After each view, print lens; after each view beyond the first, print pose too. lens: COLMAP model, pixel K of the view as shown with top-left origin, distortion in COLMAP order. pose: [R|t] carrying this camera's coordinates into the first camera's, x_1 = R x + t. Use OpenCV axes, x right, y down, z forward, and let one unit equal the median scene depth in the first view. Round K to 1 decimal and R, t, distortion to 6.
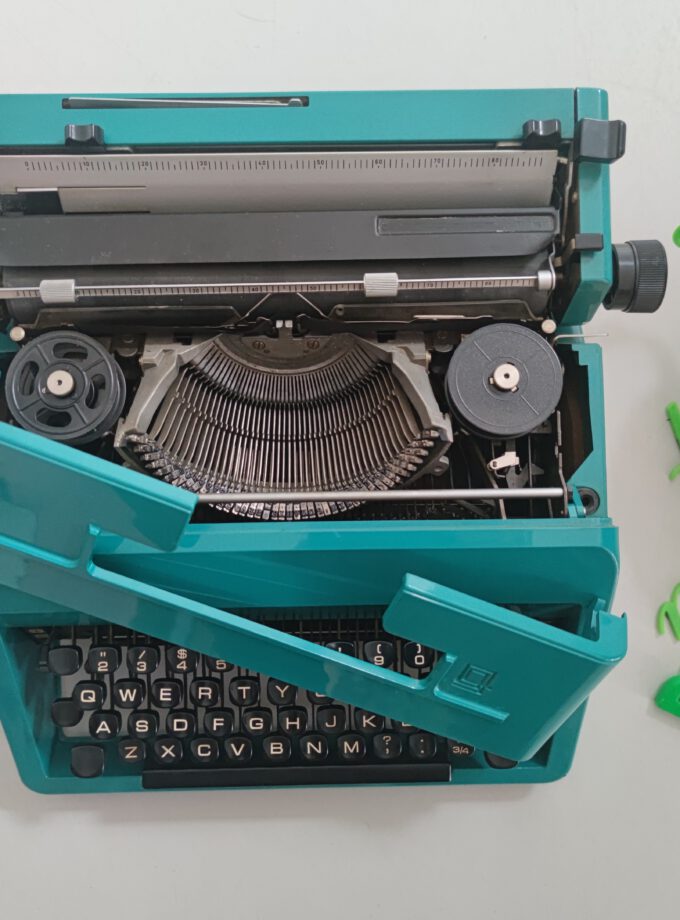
lens RADIAL K [[814.0, 0, 331.3], [0, 814.0, 457.8], [0, 0, 1]] dist [-0.028627, -0.004620]
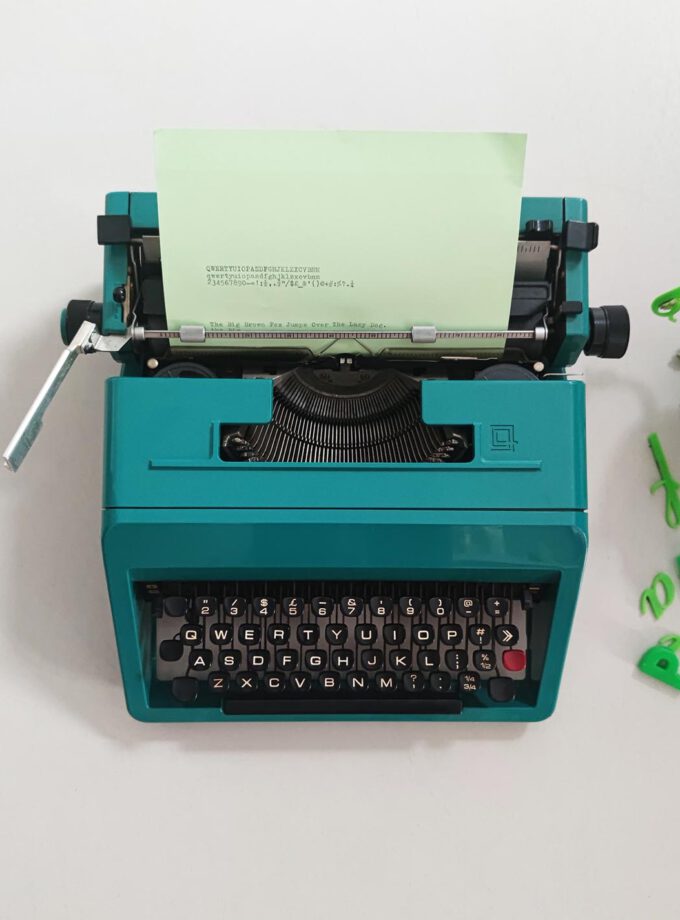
lens RADIAL K [[844.2, 0, 339.4], [0, 844.2, 483.4], [0, 0, 1]] dist [0.120672, -0.333398]
pose [[0.999647, 0.026546, 0.000949, -0.070207], [-0.026528, 0.999525, -0.015711, 0.066295], [-0.001365, 0.015680, 0.999876, -0.434445]]
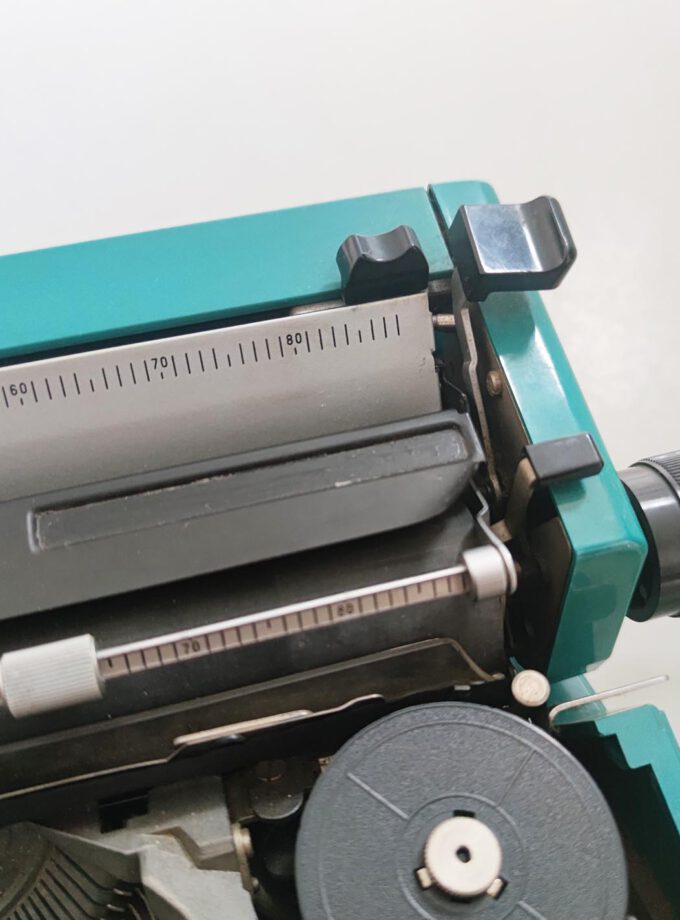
lens RADIAL K [[909.4, 0, 320.9], [0, 909.4, 488.5], [0, 0, 1]] dist [0.138367, -0.635225]
pose [[0.972255, -0.182944, 0.145778, 0.124382], [0.227173, 0.887059, -0.401894, -0.092706], [-0.055790, 0.423860, 0.904008, 0.565046]]
